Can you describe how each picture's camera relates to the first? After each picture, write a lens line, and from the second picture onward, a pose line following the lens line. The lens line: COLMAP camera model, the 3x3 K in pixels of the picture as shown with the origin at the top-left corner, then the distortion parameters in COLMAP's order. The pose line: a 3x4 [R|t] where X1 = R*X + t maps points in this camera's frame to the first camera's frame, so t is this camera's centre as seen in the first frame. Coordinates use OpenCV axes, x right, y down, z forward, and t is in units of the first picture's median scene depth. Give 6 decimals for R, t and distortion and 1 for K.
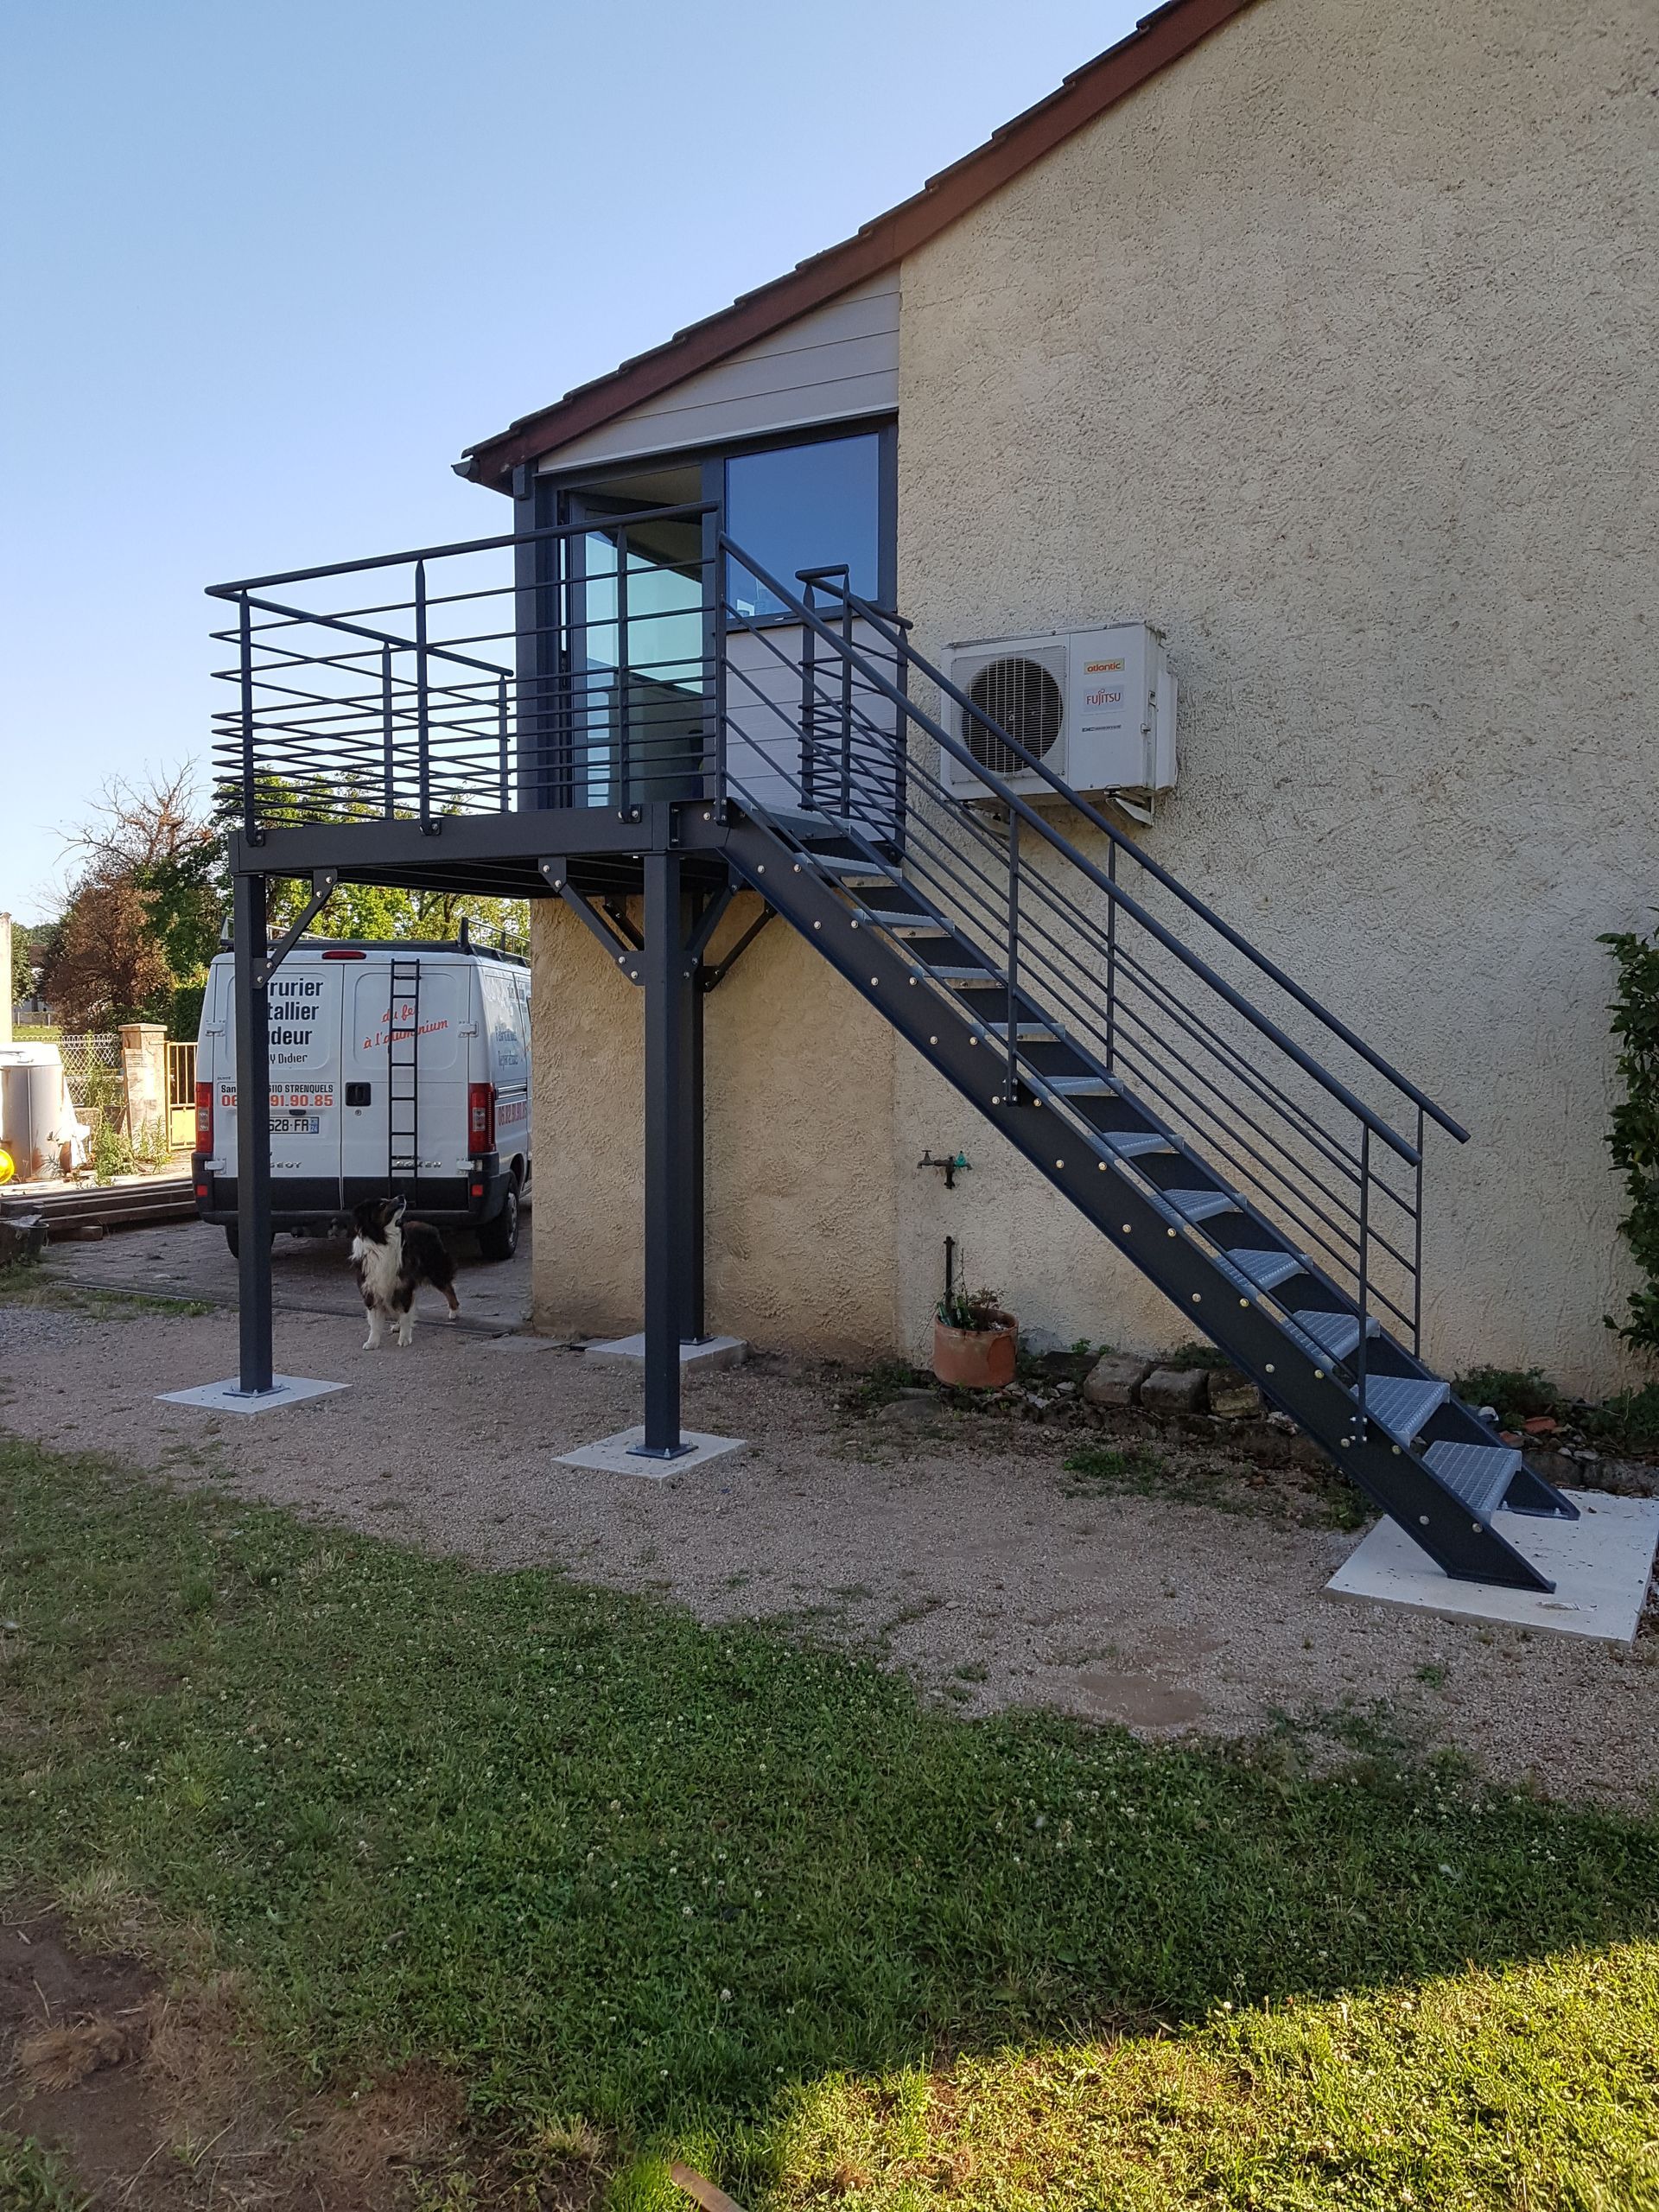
lens RADIAL K [[1774.9, 0, 812.0], [0, 1774.9, 1113.3], [0, 0, 1]] dist [0.033930, -0.050443]
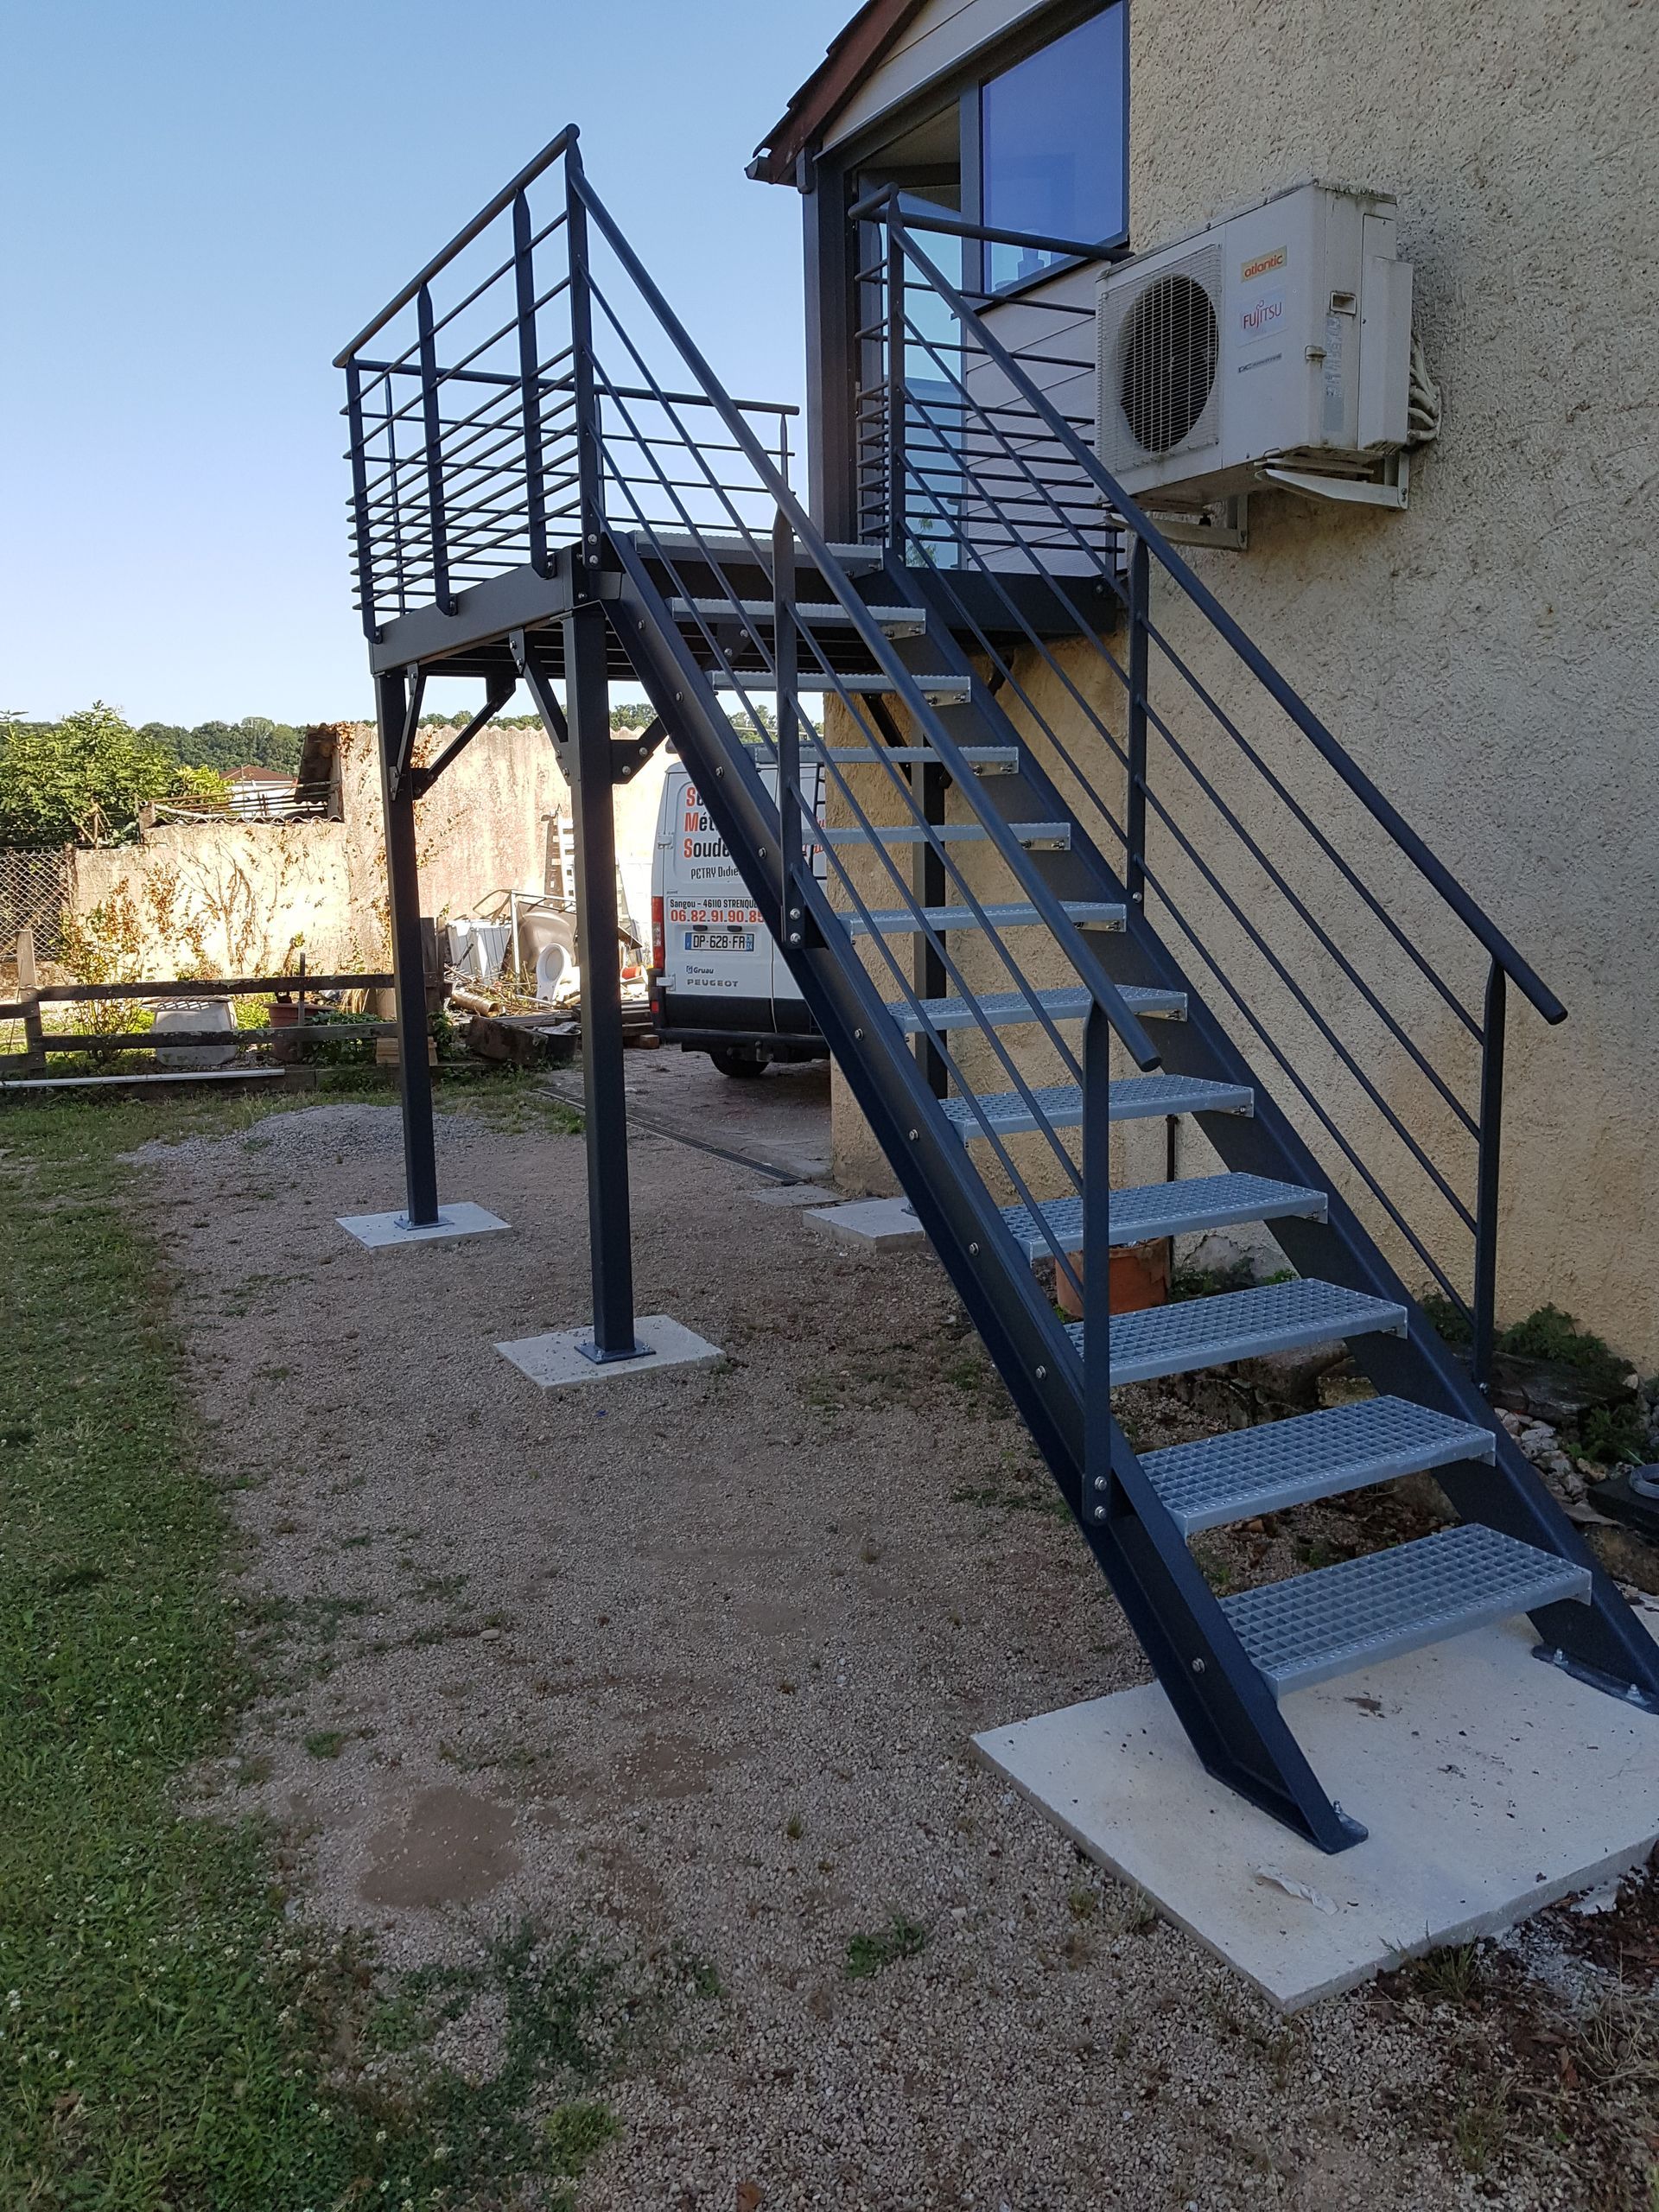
lens RADIAL K [[1774.9, 0, 833.2], [0, 1774.9, 1108.3], [0, 0, 1]] dist [0.033930, -0.050443]
pose [[0.843547, 0.065981, -0.532987, 0.420996], [-0.008763, 0.993983, 0.109182, -0.013921], [0.536984, -0.087430, 0.839050, 0.354131]]
